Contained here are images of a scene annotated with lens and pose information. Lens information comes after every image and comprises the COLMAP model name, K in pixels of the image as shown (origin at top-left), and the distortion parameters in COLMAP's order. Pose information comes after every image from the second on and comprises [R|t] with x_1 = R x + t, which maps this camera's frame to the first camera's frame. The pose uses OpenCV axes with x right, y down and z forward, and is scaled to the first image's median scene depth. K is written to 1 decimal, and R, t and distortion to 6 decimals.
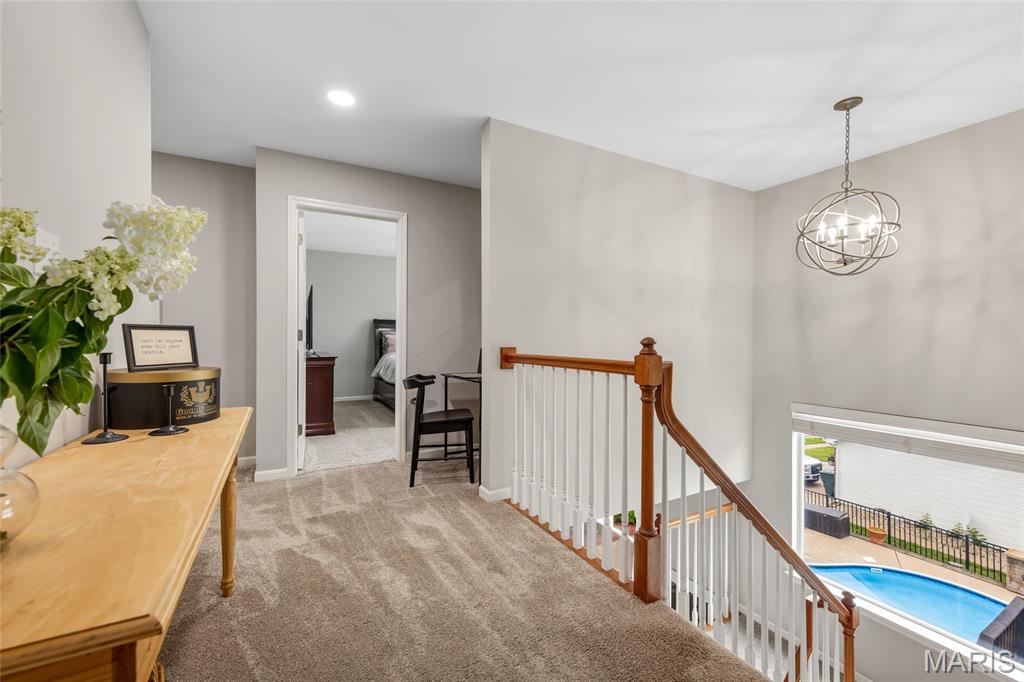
lens RADIAL K [[420.1, 0, 504.0], [0, 420.1, 338.0], [0, 0, 1]] dist [0.000870, -0.000086]
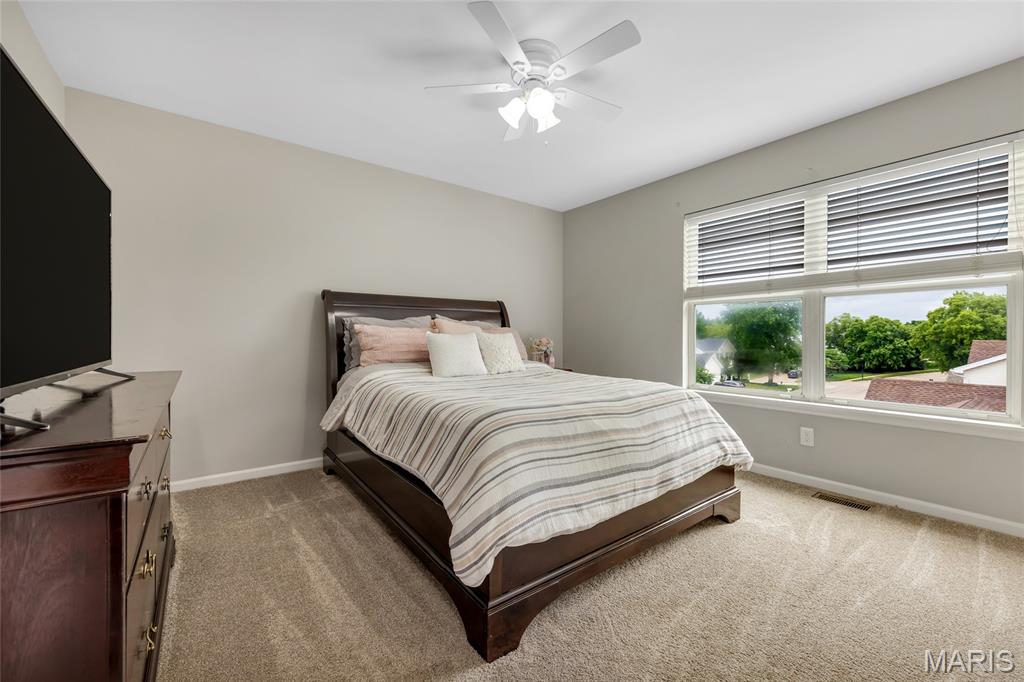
lens RADIAL K [[420.1, 0, 516.9], [0, 420.1, 337.8], [0, 0, 1]] dist [0.000870, -0.000086]
pose [[0.987954, -0.008273, 0.154527, -0.174821], [0.007081, 0.999941, 0.008258, 0.003636], [-0.154586, -0.007064, 0.987954, 0.522677]]
